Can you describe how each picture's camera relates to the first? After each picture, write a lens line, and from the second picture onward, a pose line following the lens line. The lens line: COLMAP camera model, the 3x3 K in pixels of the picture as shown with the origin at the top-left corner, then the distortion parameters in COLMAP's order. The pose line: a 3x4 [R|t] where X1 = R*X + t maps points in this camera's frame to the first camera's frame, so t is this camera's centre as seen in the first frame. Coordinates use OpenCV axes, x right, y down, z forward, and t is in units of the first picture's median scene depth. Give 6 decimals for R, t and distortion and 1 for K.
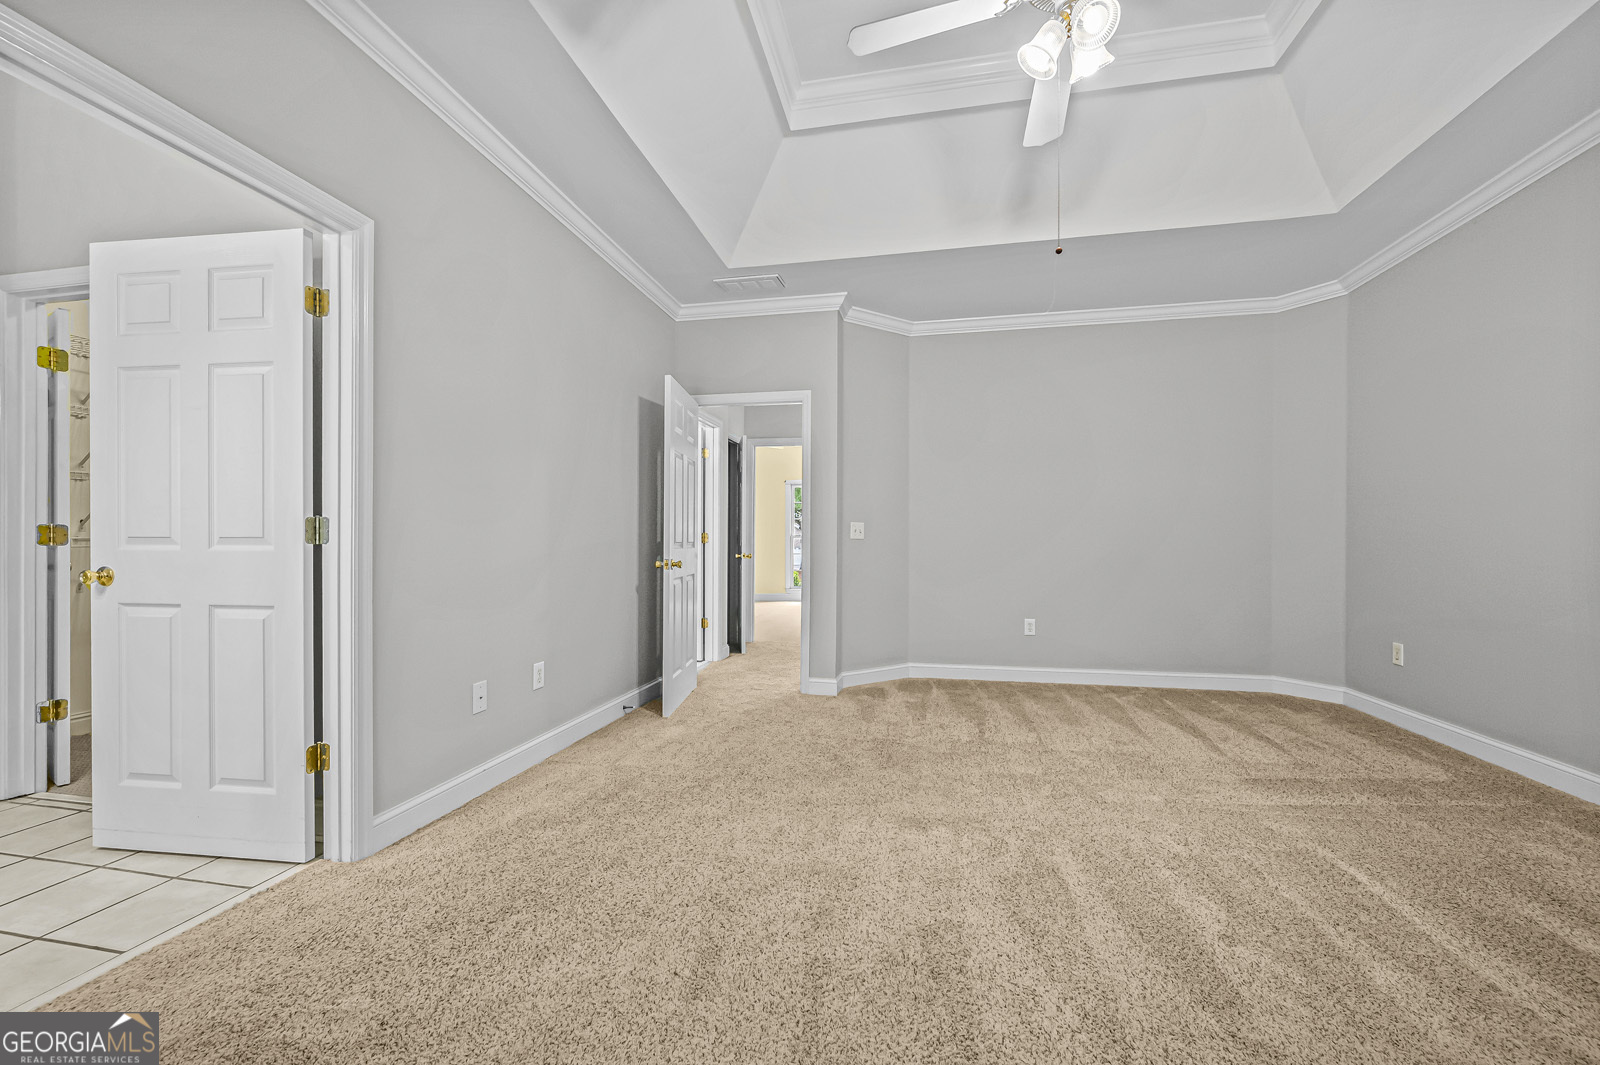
lens RADIAL K [[640.1, 0, 800.5], [0, 640.1, 528.0], [0, 0, 1]] dist [-0.003161, 0.000372]
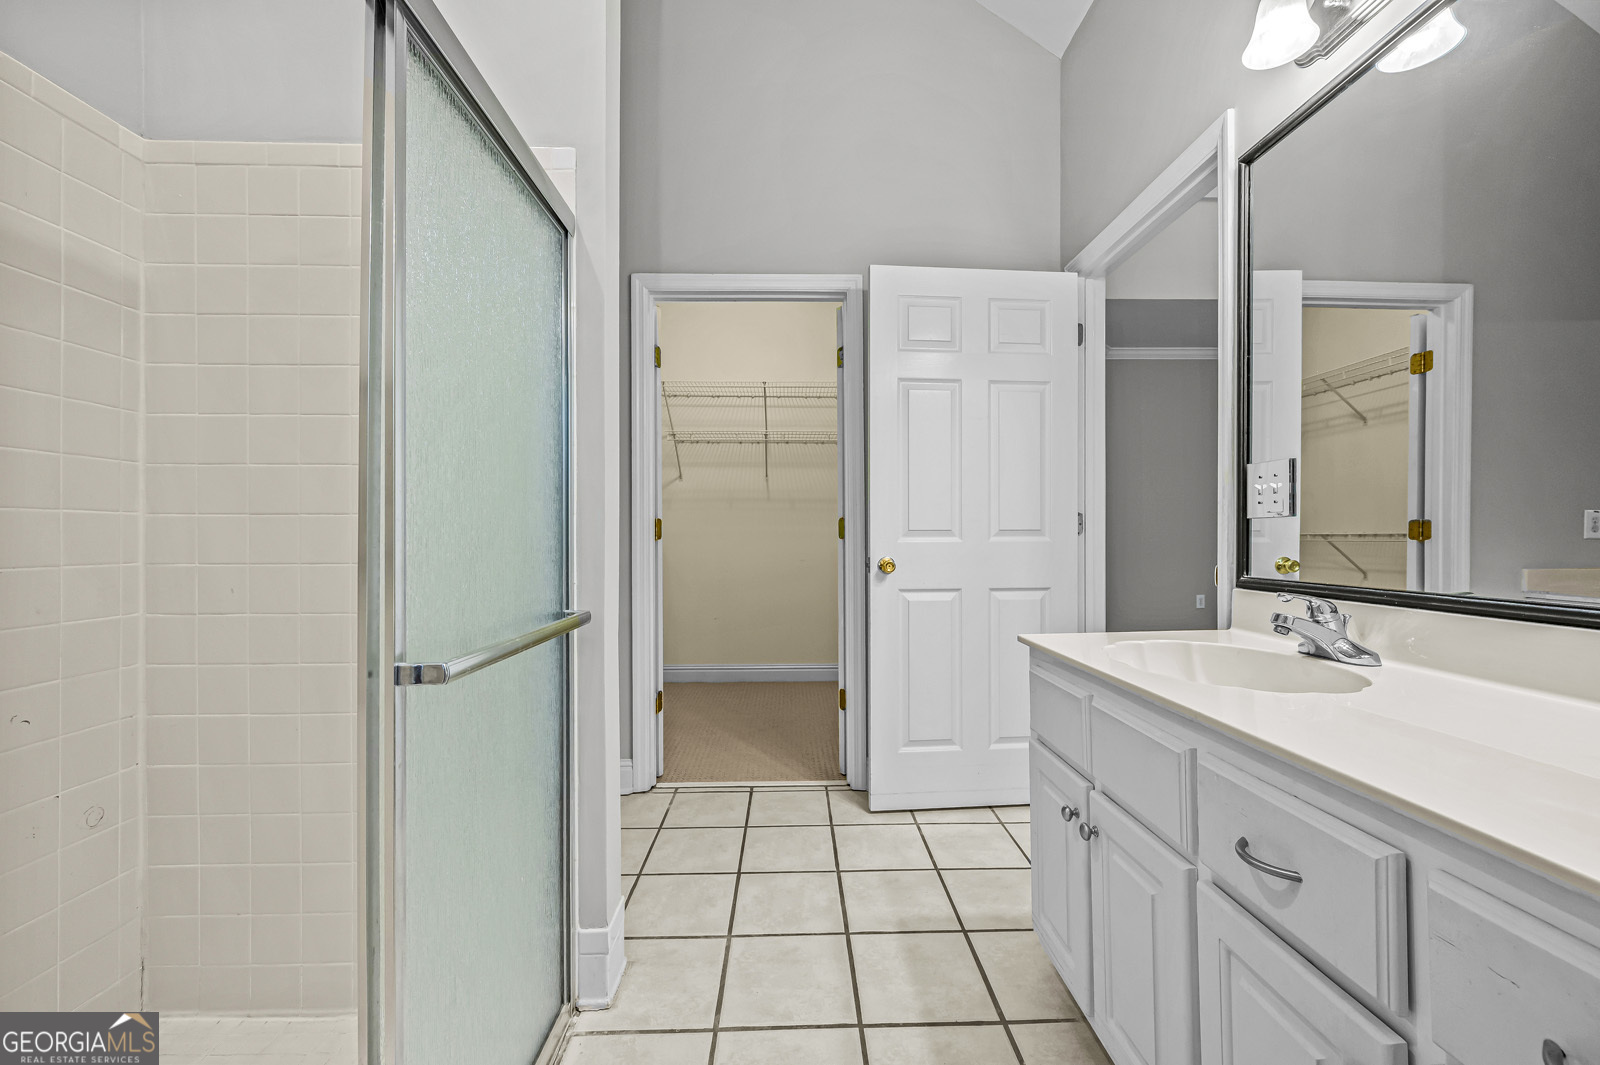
lens RADIAL K [[640.1, 0, 800.5], [0, 640.1, 528.0], [0, 0, 1]] dist [-0.003161, 0.000372]
pose [[0.974246, -0.003517, 0.225460, -1.007825], [0.001093, 0.999940, 0.010878, -0.001762], [-0.225485, -0.010351, 0.974192, -0.033100]]
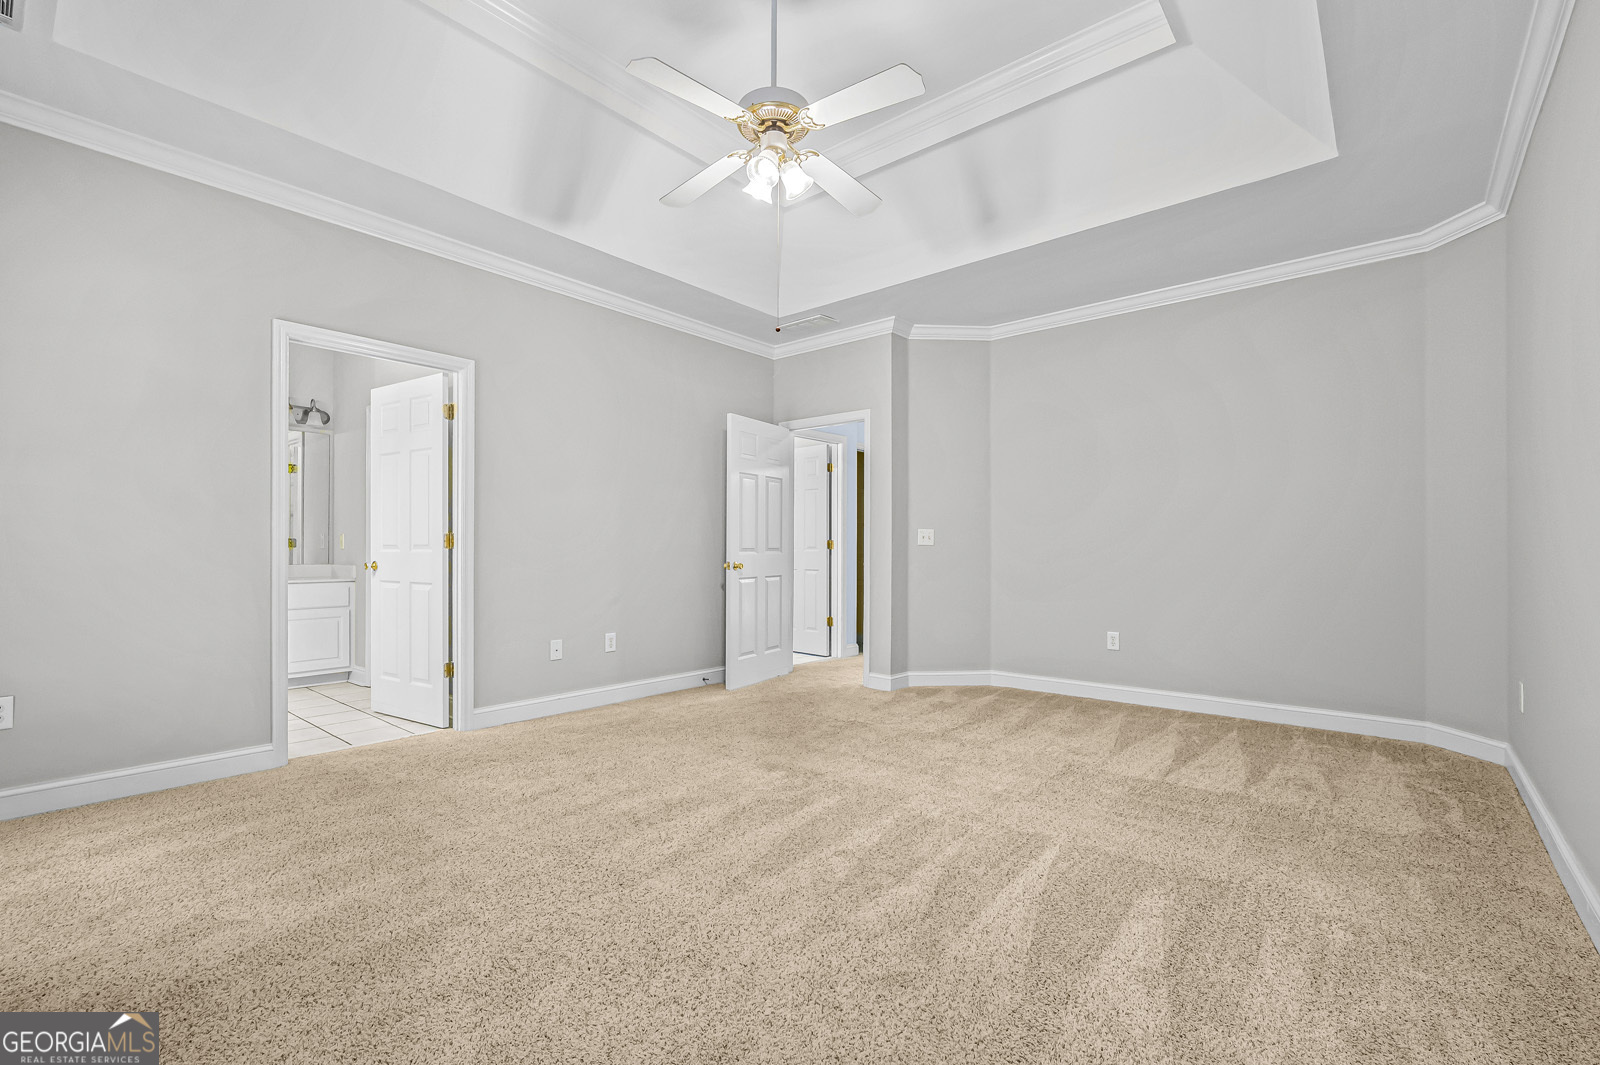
lens RADIAL K [[717.0, 0, 803.3], [0, 717.0, 521.1], [0, 0, 1]] dist [-0.001034, 0.000127]
pose [[0.873116, -0.018982, -0.487142, 0.717508], [0.010387, 0.999739, -0.020339, -0.000439], [0.487401, 0.012699, 0.873086, -0.172380]]
